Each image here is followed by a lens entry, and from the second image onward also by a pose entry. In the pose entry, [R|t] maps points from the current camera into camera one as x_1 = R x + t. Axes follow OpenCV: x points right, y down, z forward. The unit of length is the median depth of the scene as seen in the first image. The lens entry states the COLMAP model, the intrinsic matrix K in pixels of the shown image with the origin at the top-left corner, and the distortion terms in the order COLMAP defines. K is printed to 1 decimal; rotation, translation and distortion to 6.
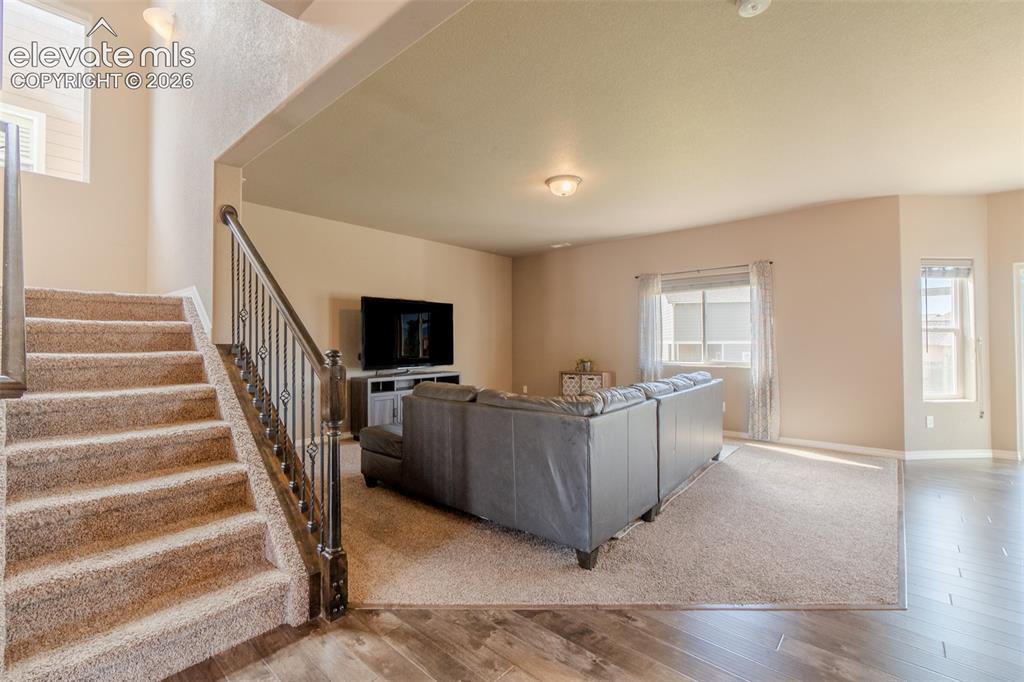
lens RADIAL K [[452.9, 0, 503.1], [0, 452.9, 335.2], [0, 0, 1]] dist [0.000156, 0.000099]
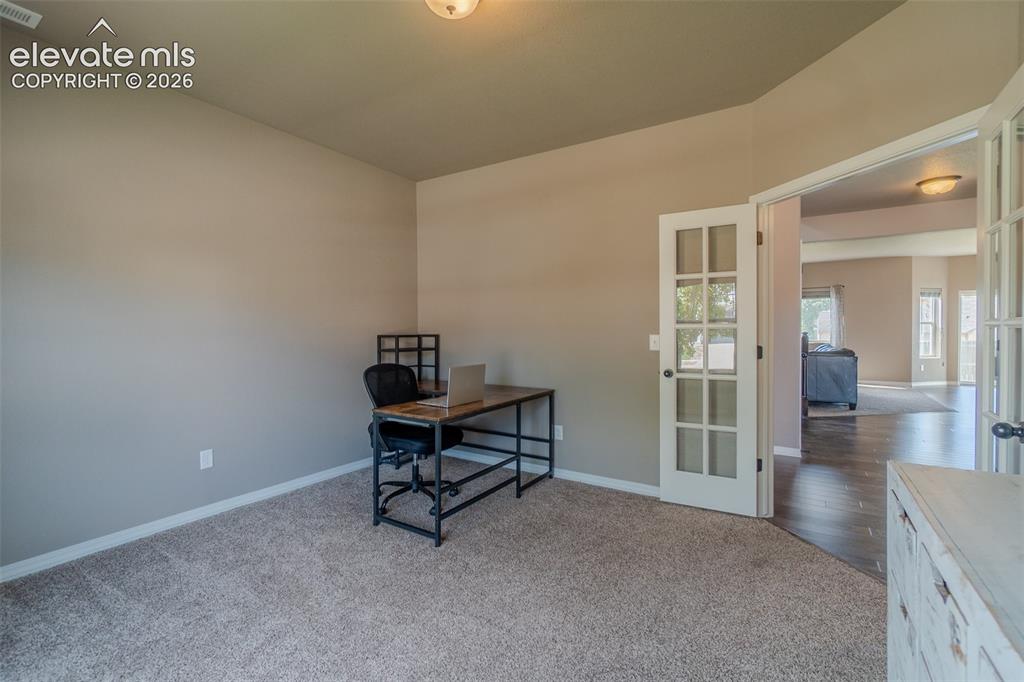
lens RADIAL K [[446.4, 0, 507.5], [0, 446.4, 336.0], [0, 0, 1]] dist [0.001436, 0.000261]
pose [[0.988839, -0.001689, 0.148979, -1.020926], [-0.002607, 0.999587, 0.028636, -0.005063], [-0.148965, -0.028705, 0.988426, -0.601963]]
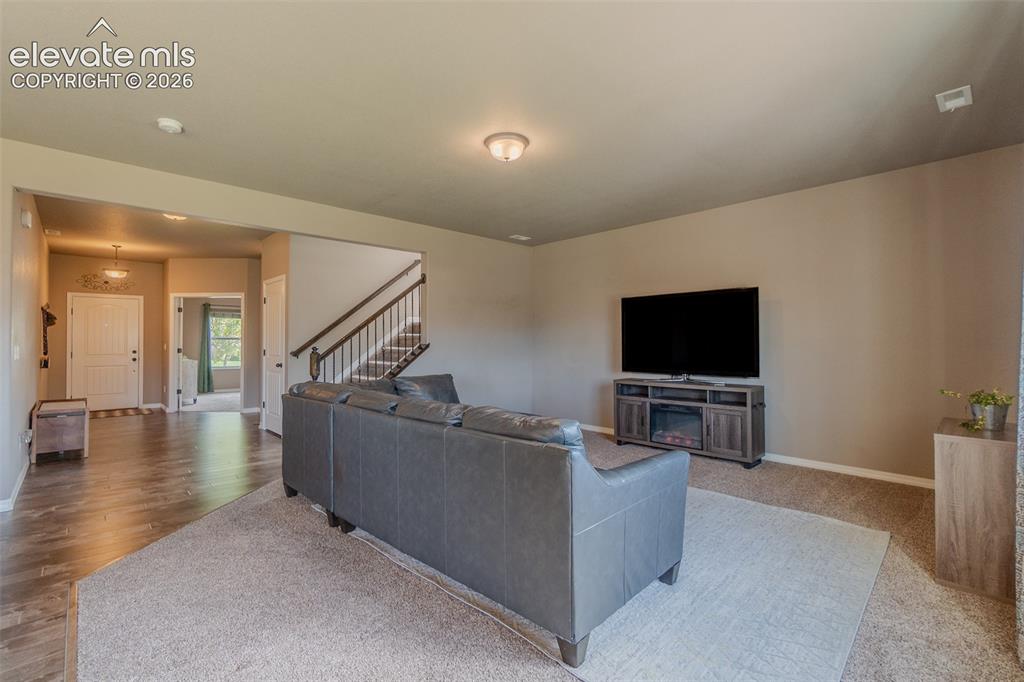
lens RADIAL K [[452.9, 0, 503.1], [0, 452.9, 335.2], [0, 0, 1]] dist [0.000156, 0.000099]
pose [[-0.094762, -0.010123, -0.995448, 0.706444], [0.017648, 0.999774, -0.011847, 0.004824], [0.995344, -0.018690, -0.094562, 0.819492]]
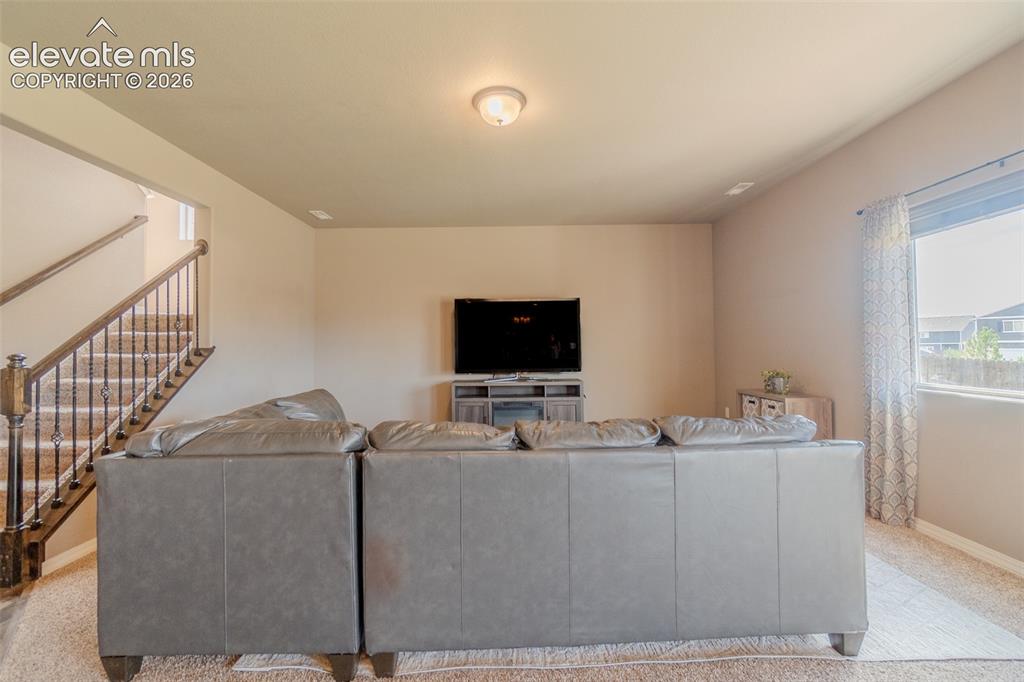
lens RADIAL K [[437.3, 0, 502.9], [0, 437.3, 337.8], [0, 0, 1]] dist [-0.002886, -0.000109]
pose [[0.649044, -0.014871, -0.760605, 0.475094], [0.018394, 0.999823, -0.003852, 0.005553], [0.760528, -0.011491, 0.649203, 0.453268]]
